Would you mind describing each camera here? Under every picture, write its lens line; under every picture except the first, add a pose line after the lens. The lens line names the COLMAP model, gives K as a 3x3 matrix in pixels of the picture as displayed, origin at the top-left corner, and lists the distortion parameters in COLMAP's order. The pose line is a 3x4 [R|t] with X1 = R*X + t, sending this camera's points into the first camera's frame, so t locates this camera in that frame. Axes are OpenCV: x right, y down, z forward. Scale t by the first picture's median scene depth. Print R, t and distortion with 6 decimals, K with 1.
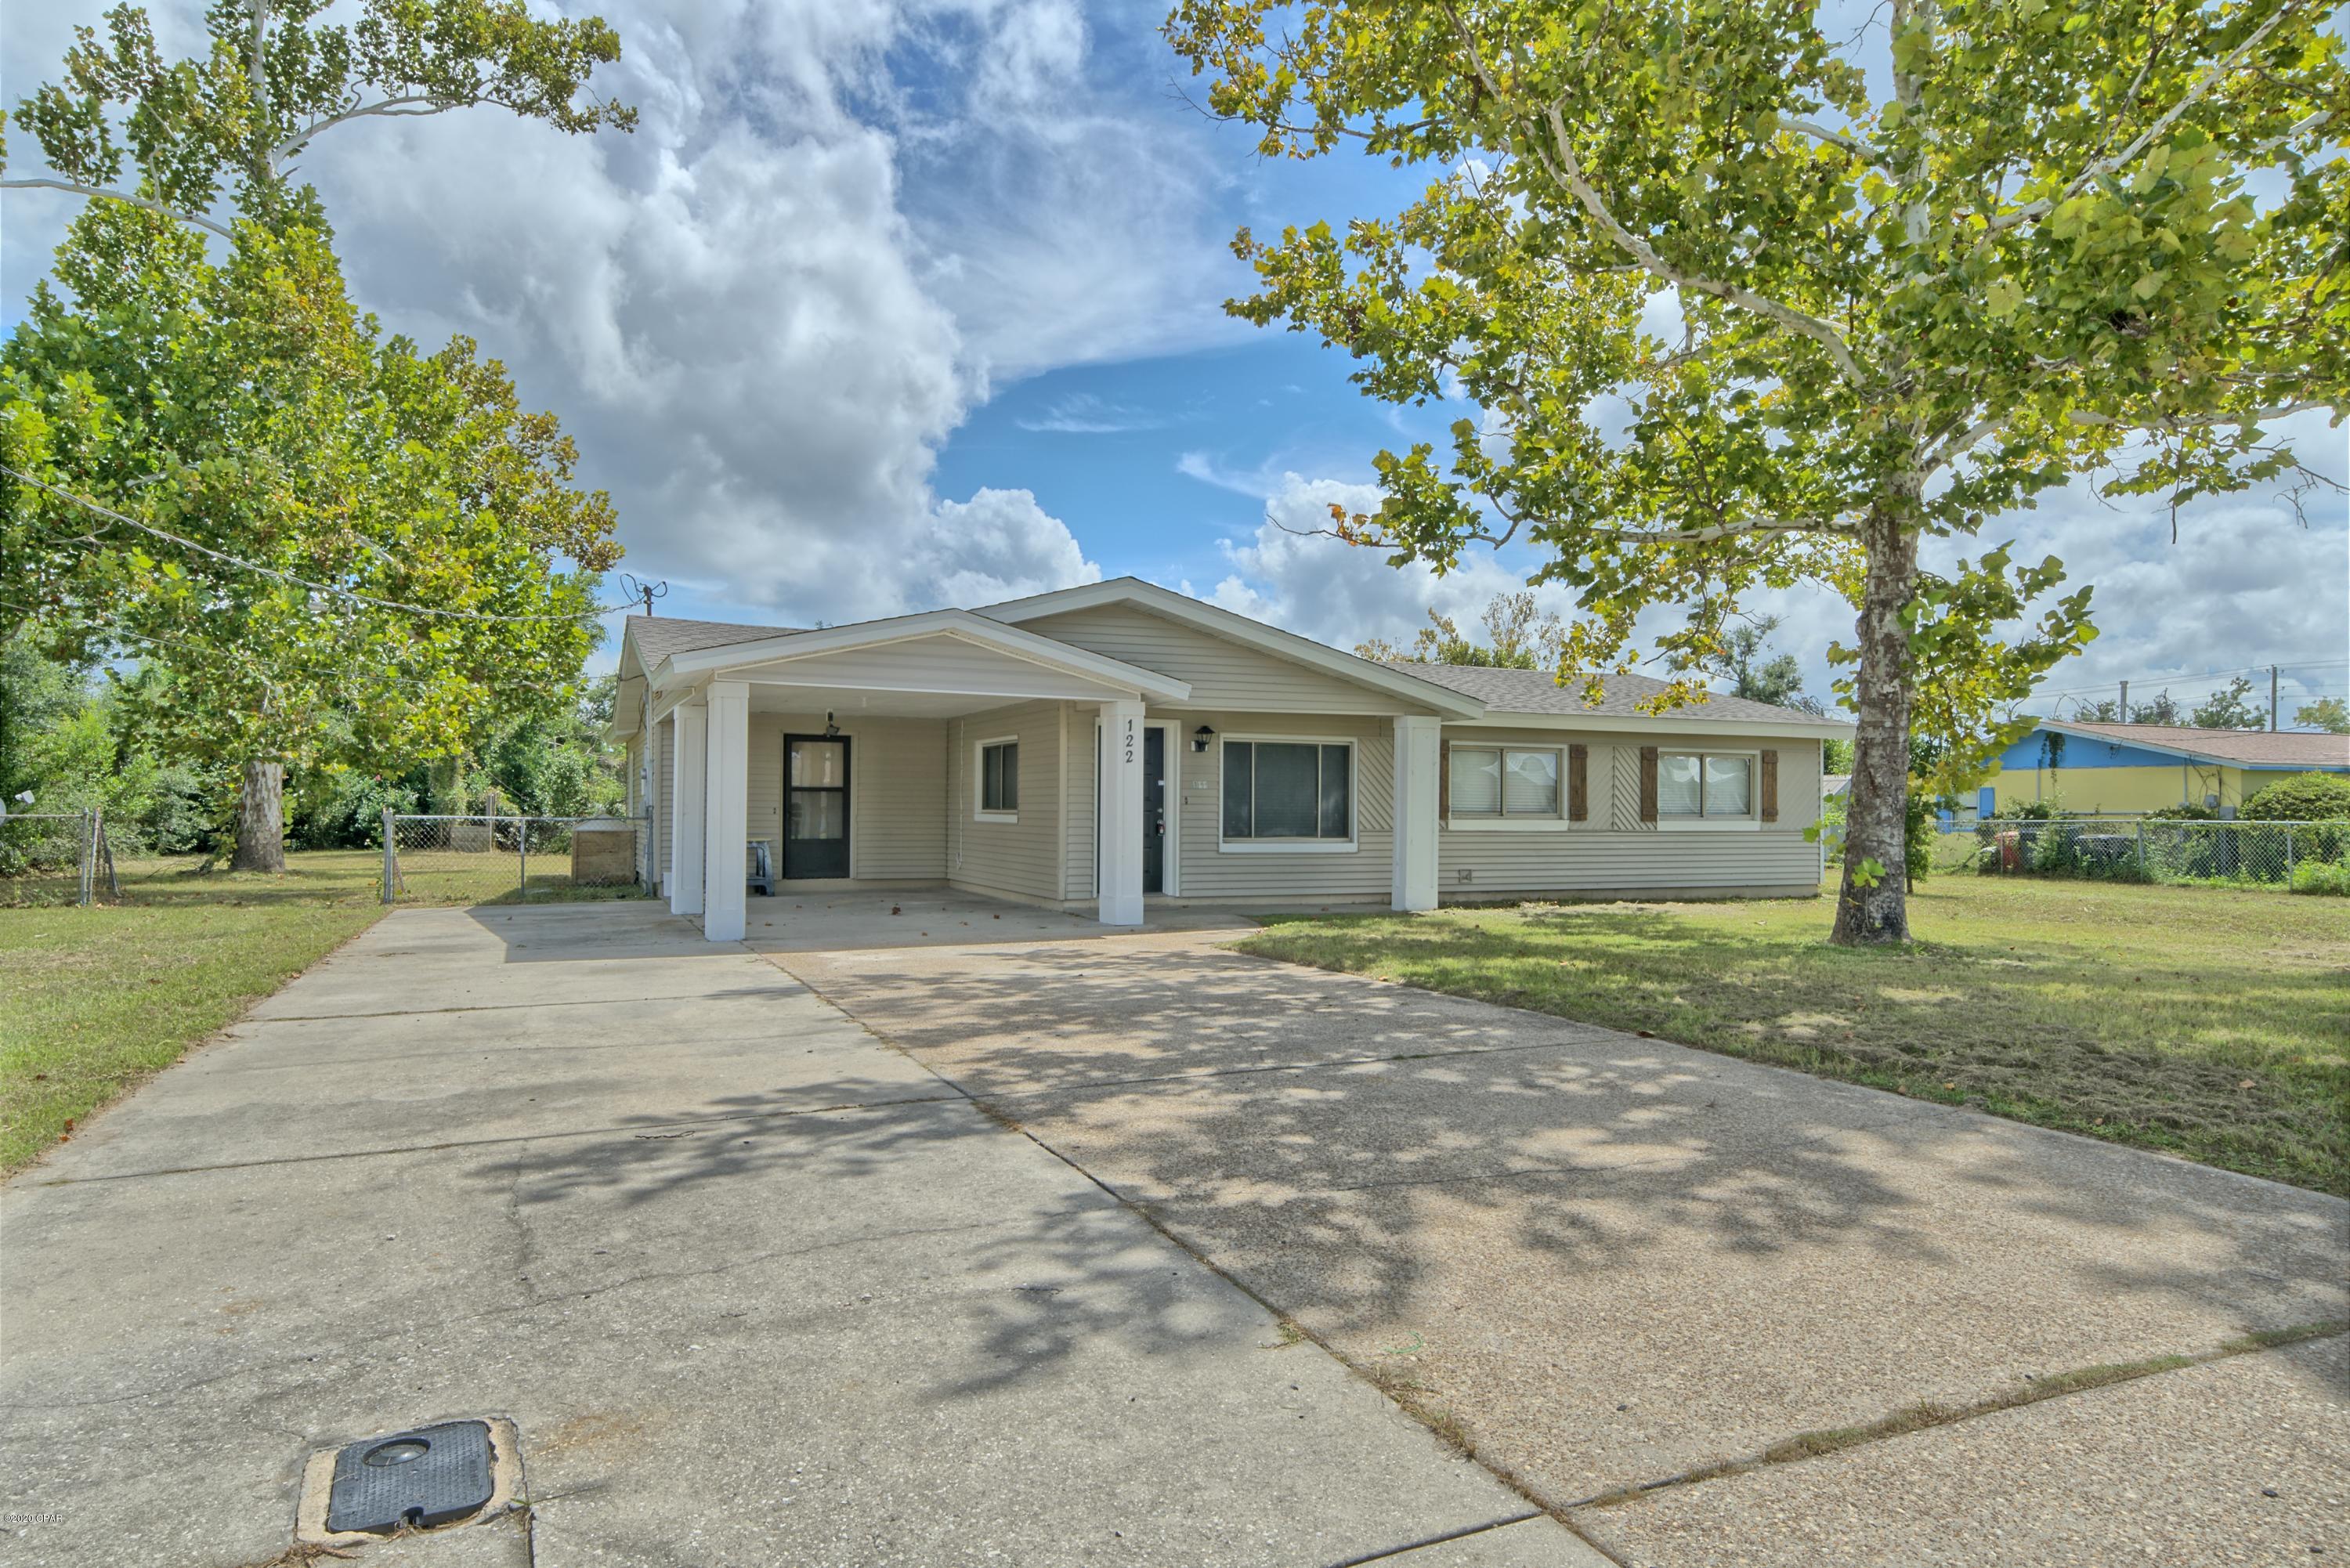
lens RADIAL K [[1418.0, 0, 1169.8], [0, 1418.0, 790.6], [0, 0, 1]] dist [0.021150, 0.007265]
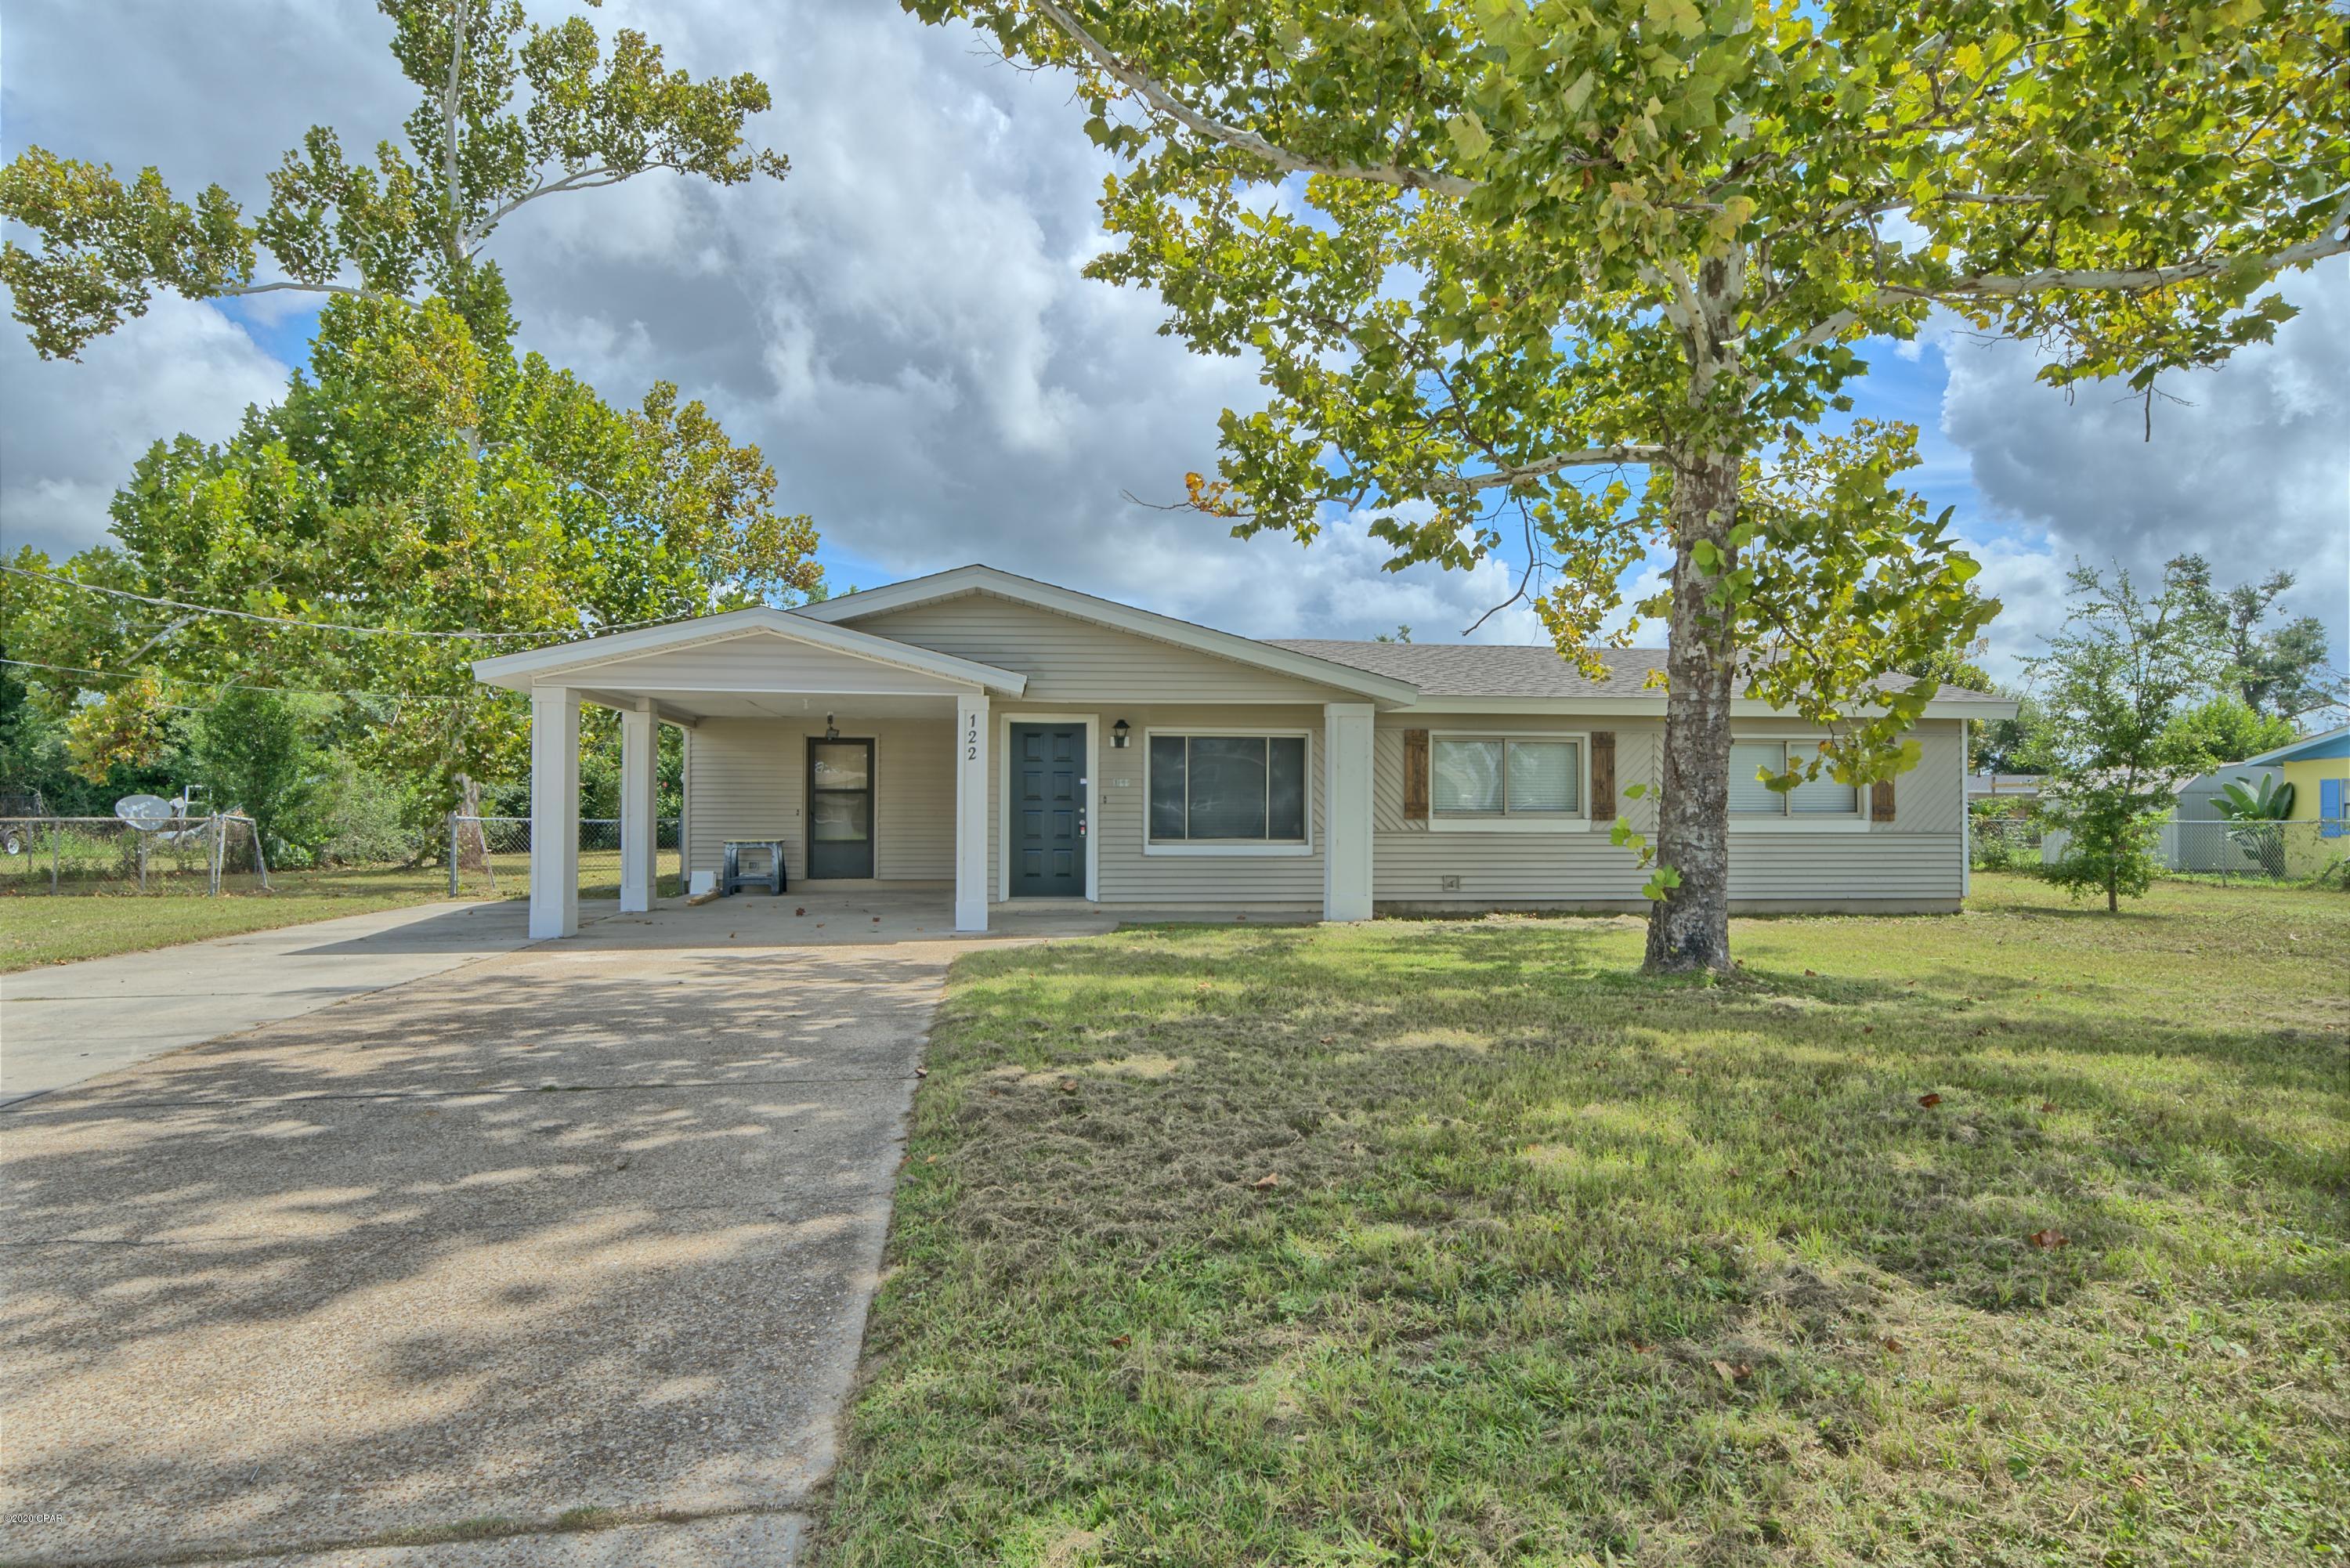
lens RADIAL K [[1418.0, 0, 1174.5], [0, 1418.0, 785.2], [0, 0, 1]] dist [0.021150, 0.007265]
pose [[0.956984, -0.010219, -0.289960, 0.274497], [0.008592, 0.999939, -0.006884, 0.003450], [0.290013, 0.004096, 0.957014, 0.094378]]
